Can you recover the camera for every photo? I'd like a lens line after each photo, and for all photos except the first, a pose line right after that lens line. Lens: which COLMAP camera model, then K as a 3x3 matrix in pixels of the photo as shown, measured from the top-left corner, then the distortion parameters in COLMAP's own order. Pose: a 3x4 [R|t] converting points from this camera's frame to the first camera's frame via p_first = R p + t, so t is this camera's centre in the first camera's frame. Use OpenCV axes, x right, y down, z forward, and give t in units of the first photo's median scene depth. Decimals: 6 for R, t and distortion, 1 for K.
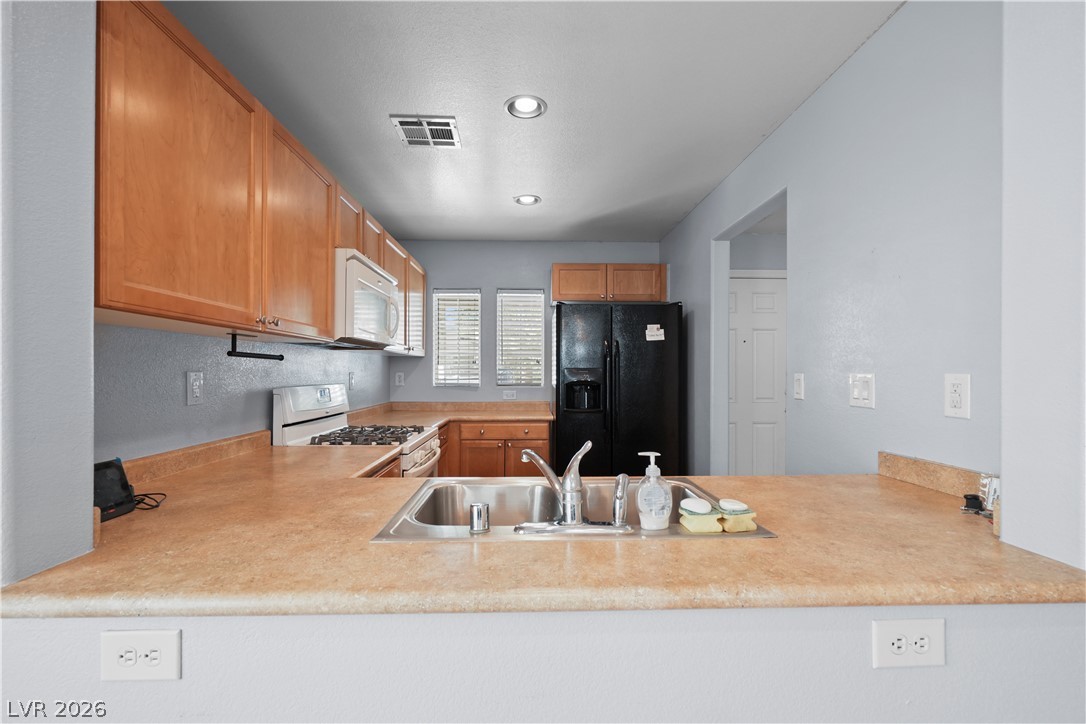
lens RADIAL K [[475.7, 0, 542.1], [0, 475.7, 366.4], [0, 0, 1]] dist [-0.004209, 0.002151]
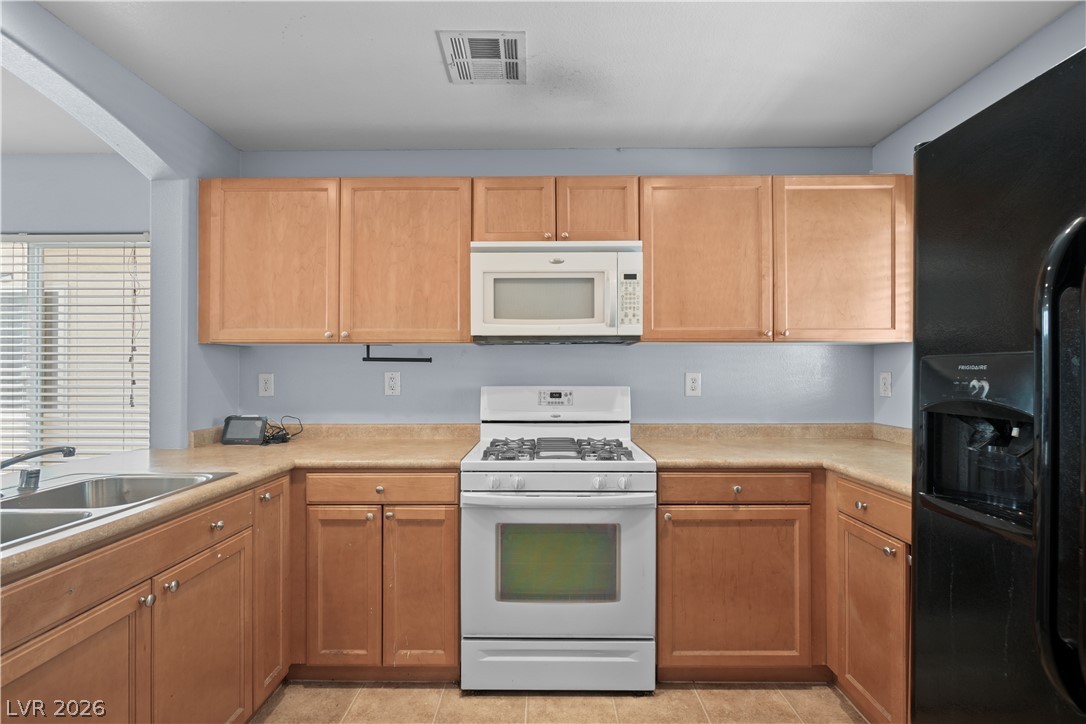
lens RADIAL K [[475.7, 0, 544.3], [0, 475.7, 367.2], [0, 0, 1]] dist [-0.004209, 0.002151]
pose [[-0.040283, -0.014321, -0.999086, 0.575023], [0.012408, 0.999813, -0.014831, 0.018660], [0.999111, -0.012994, -0.040098, 1.256560]]
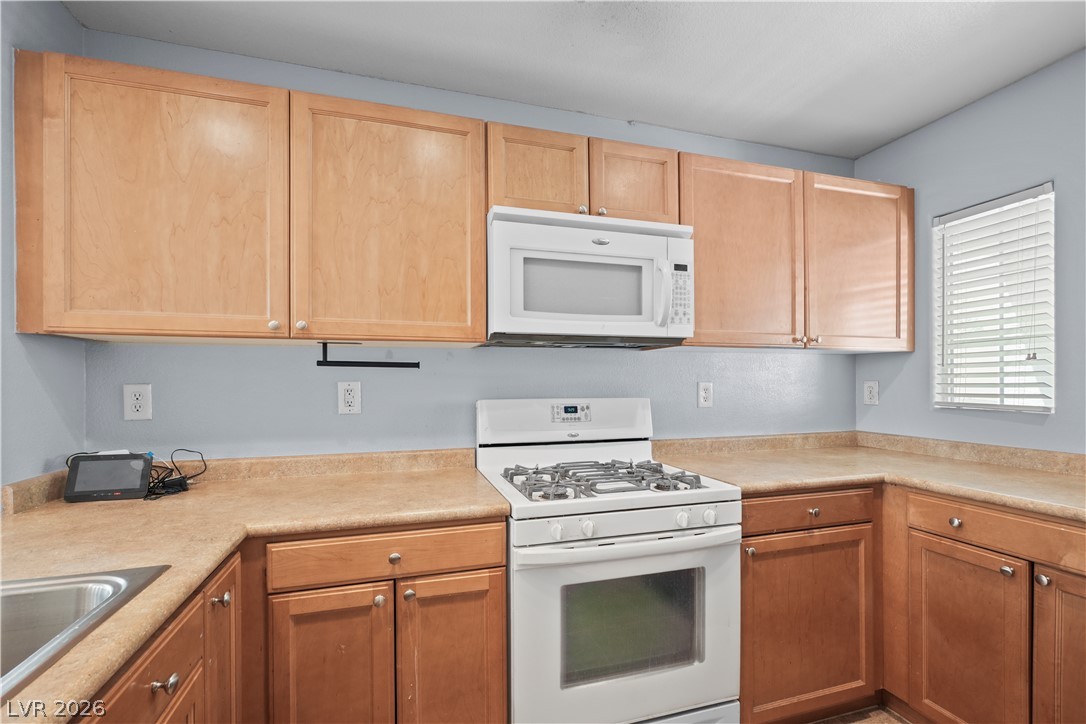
lens RADIAL K [[475.7, 0, 541.2], [0, 475.7, 381.2], [0, 0, 1]] dist [-0.004209, 0.002151]
pose [[0.259069, -0.005937, -0.965841, 0.318048], [0.015312, 0.999881, -0.002039, 0.014531], [0.965737, -0.014261, 0.259129, 0.939169]]
